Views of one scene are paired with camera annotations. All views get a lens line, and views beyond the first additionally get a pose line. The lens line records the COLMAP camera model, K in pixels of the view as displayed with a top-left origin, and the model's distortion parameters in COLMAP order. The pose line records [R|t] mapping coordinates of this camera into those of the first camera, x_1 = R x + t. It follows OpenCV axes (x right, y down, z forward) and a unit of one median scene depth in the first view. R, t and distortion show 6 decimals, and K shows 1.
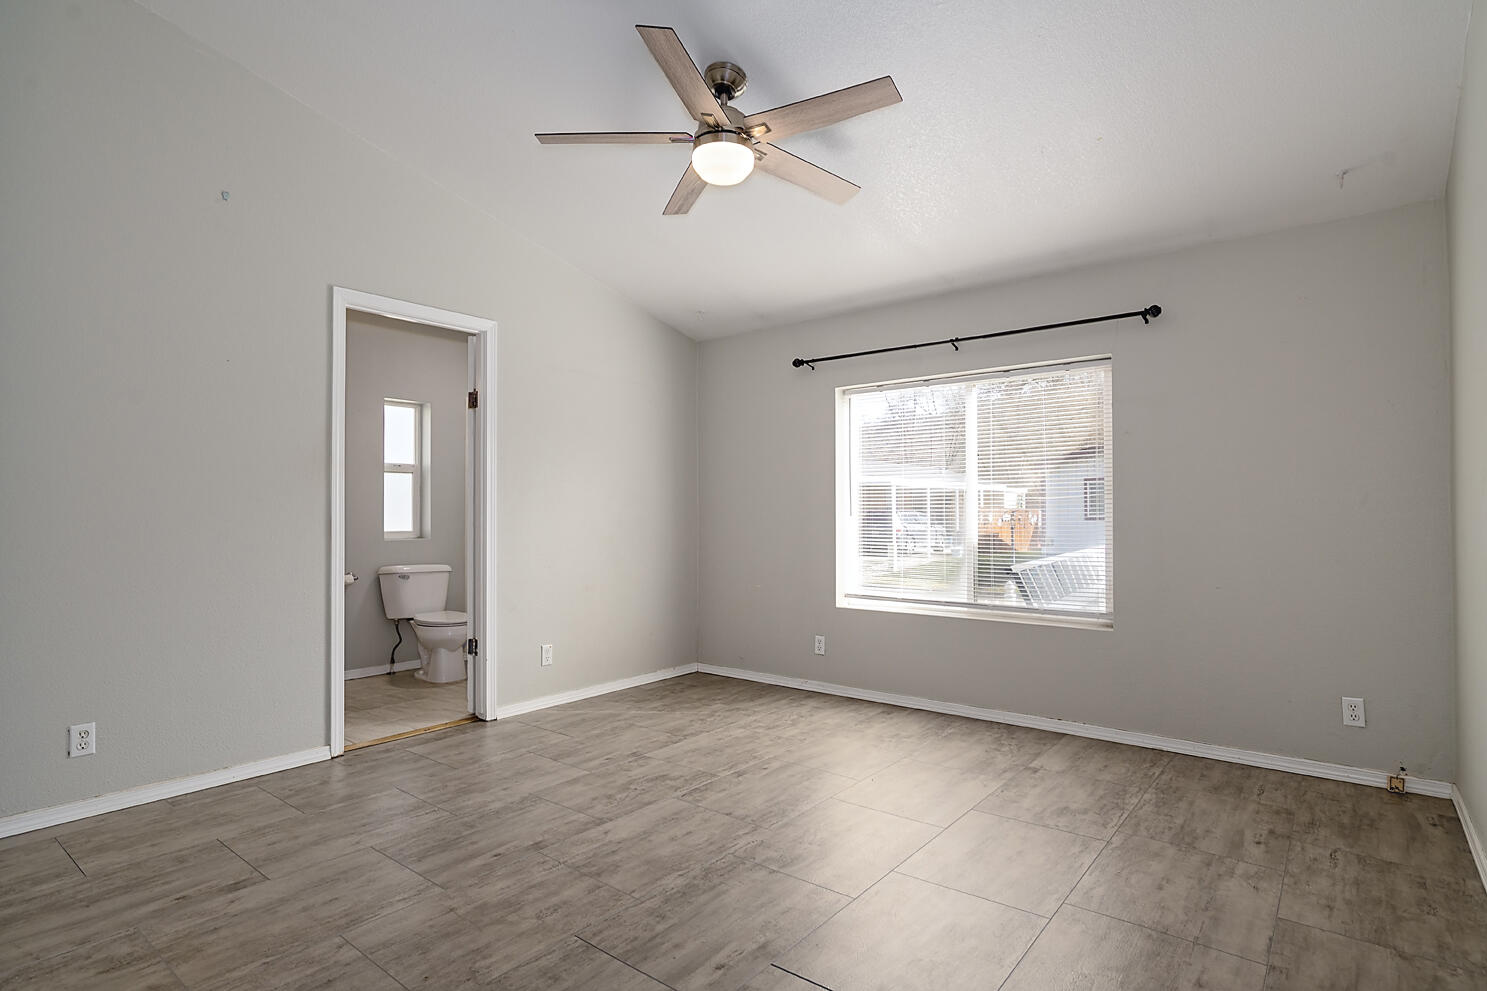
lens RADIAL K [[770.4, 0, 714.6], [0, 770.4, 506.7], [0, 0, 1]] dist [-0.001850, 0.000763]
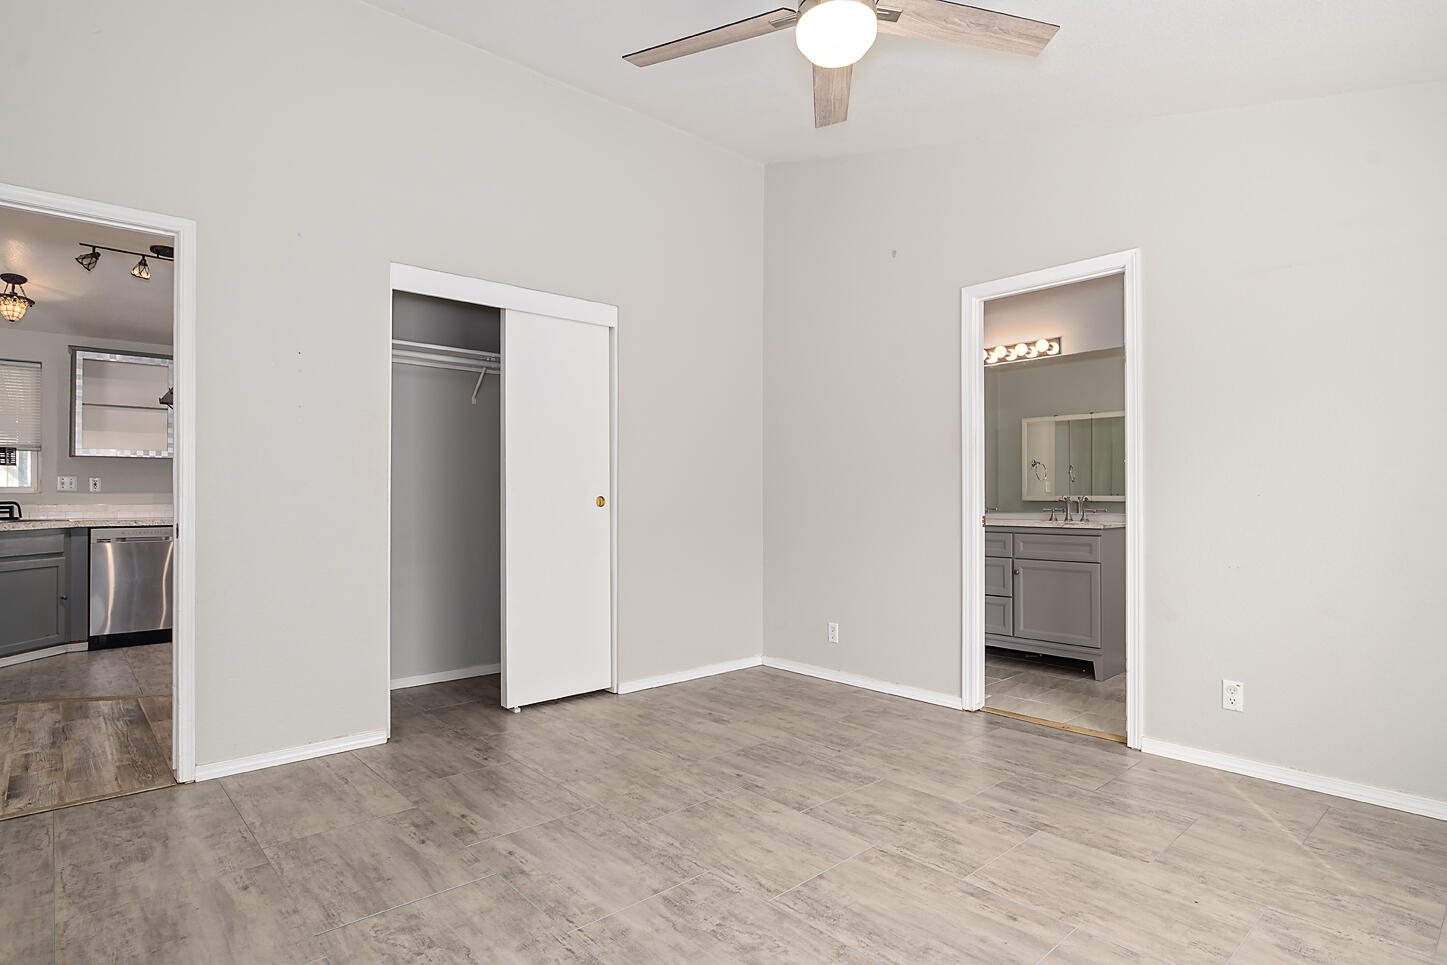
lens RADIAL K [[738.8, 0, 723.5], [0, 738.8, 482.5], [0, 0, 1]] dist [-0.015764, 0.008972]
pose [[-0.130664, -0.017174, -0.991278, 0.600293], [0.015282, 0.999696, -0.019334, 0.011299], [0.991309, -0.017675, -0.130362, 0.780887]]
